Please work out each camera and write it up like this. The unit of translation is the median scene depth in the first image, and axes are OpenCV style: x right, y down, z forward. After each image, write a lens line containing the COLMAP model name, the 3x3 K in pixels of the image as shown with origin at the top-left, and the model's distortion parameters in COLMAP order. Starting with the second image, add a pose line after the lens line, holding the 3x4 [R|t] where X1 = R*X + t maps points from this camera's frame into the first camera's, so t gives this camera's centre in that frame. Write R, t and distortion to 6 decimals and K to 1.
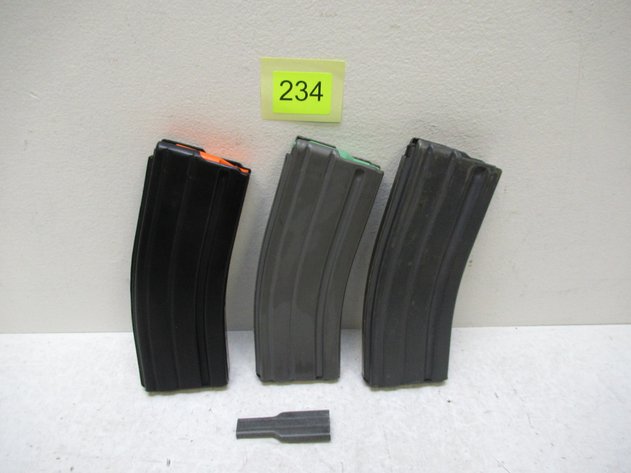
lens RADIAL K [[477.3, 0, 317.8], [0, 477.3, 234.4], [0, 0, 1]] dist [-0.008167, 0.003958]
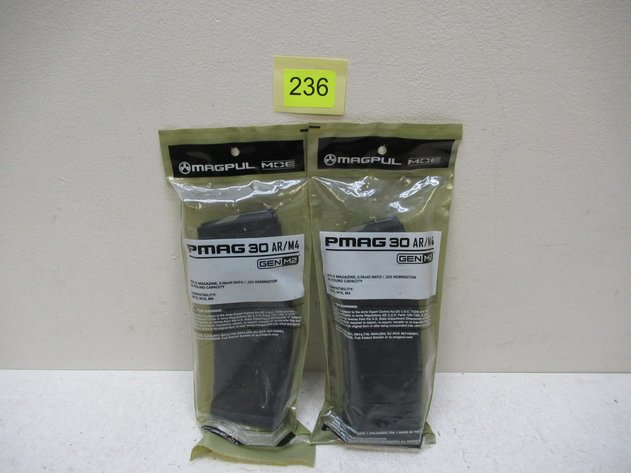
lens RADIAL K [[477.3, 0, 313.3], [0, 477.3, 236.0], [0, 0, 1]] dist [-0.008167, 0.003958]
pose [[0.999775, 0.019239, -0.008968, 0.067795], [-0.019735, 0.998059, -0.059067, -0.074919], [0.007814, 0.059231, 0.998214, -0.211254]]
